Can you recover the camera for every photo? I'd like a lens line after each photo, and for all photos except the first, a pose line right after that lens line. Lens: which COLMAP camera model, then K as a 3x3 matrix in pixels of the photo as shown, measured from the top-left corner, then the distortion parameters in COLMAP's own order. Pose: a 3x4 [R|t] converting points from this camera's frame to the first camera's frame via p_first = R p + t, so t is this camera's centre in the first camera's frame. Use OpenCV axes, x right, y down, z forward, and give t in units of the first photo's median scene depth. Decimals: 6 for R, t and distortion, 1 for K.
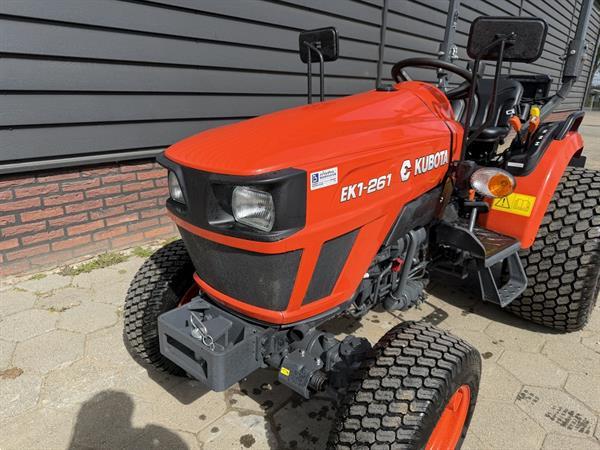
lens RADIAL K [[430.7, 0, 300.2], [0, 430.7, 228.0], [0, 0, 1]] dist [0.038994, -0.050535]
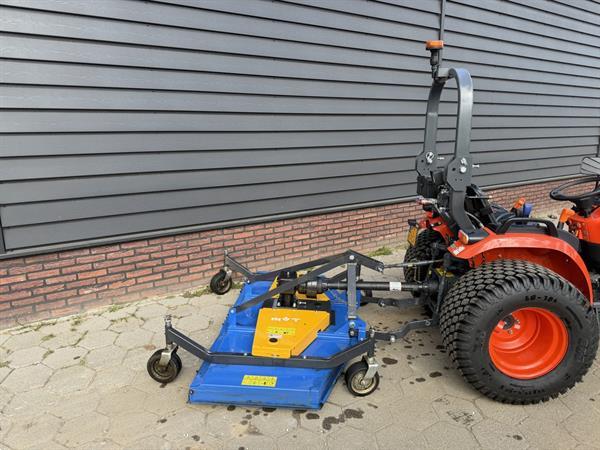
lens RADIAL K [[422.8, 0, 304.6], [0, 422.8, 224.2], [0, 0, 1]] dist [0.101884, -0.179615]
pose [[0.960847, 0.026379, -0.275822, 0.406269], [-0.053500, 0.994388, -0.091271, -0.053528], [0.271866, 0.102454, 0.956866, -0.555050]]
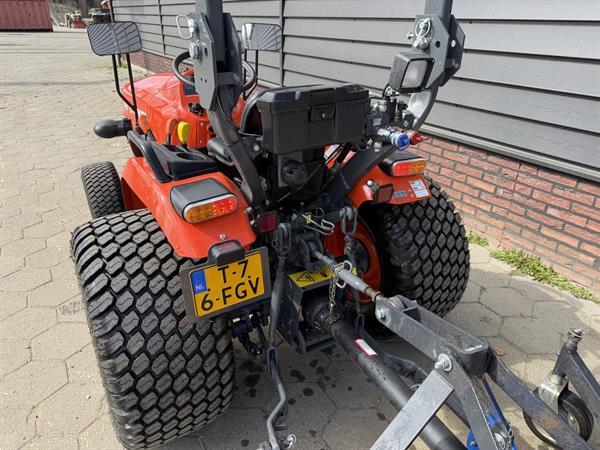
lens RADIAL K [[424.0, 0, 298.4], [0, 424.0, 226.5], [0, 0, 1]] dist [0.067376, -0.083225]
pose [[-0.329019, 0.376070, -0.866209, 1.242800], [-0.325549, 0.815876, 0.477874, -0.573212], [0.886434, 0.439223, -0.146009, 1.452046]]
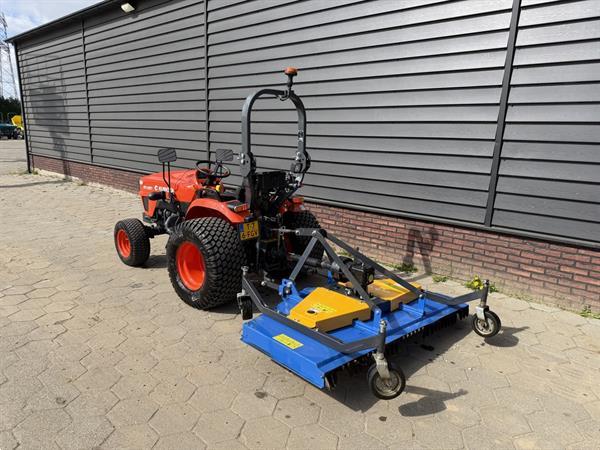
lens RADIAL K [[424.0, 0, 298.4], [0, 424.0, 226.5], [0, 0, 1]] dist [0.067376, -0.083225]
pose [[-0.037908, 0.175999, -0.983660, 2.645941], [-0.347806, 0.920495, 0.178101, -0.617477], [0.936800, 0.348875, 0.026320, 1.461959]]
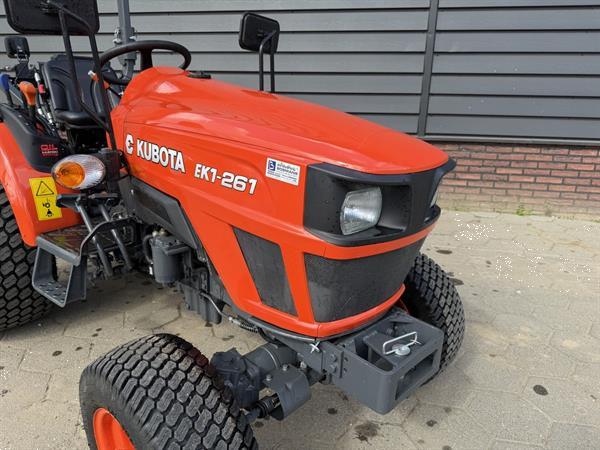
lens RADIAL K [[430.7, 0, 300.2], [0, 430.7, 228.0], [0, 0, 1]] dist [0.038994, -0.050535]
pose [[0.490118, 0.239984, -0.837969, 1.901974], [-0.273342, 0.955176, 0.113676, -0.235776], [0.827689, 0.173338, 0.533746, 1.005285]]
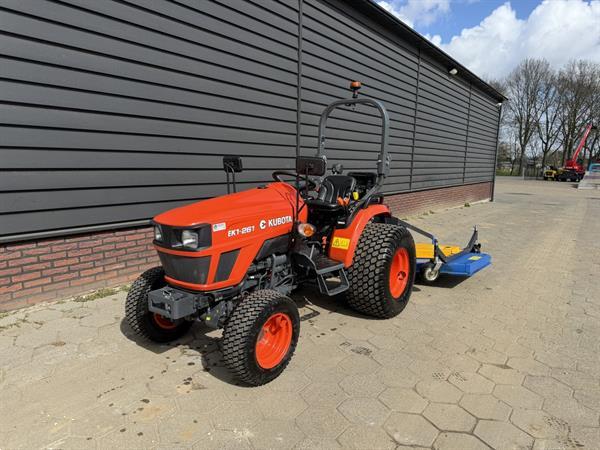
lens RADIAL K [[424.0, 0, 298.4], [0, 424.0, 226.5], [0, 0, 1]] dist [0.067376, -0.083225]
pose [[0.996518, -0.028878, 0.078218, 0.170267], [0.041537, 0.985352, -0.165399, 0.165245], [-0.072295, 0.168072, 0.983120, -0.781858]]
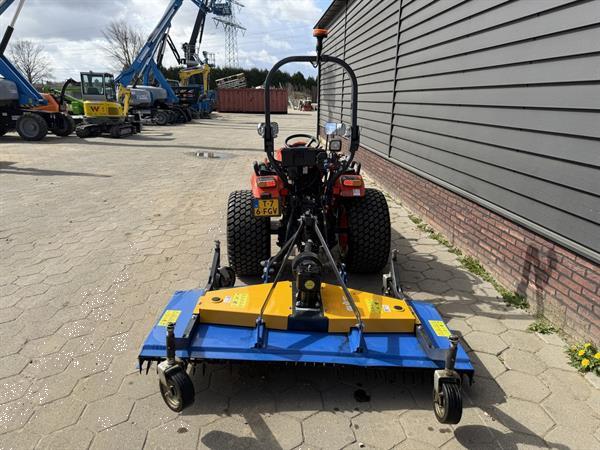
lens RADIAL K [[424.0, 0, 298.4], [0, 424.0, 226.5], [0, 0, 1]] dist [0.067376, -0.083225]
pose [[-0.718700, 0.161381, -0.676333, 1.948667], [-0.252239, 0.845921, 0.469886, -1.021871], [0.647955, 0.508305, -0.567257, 2.497286]]
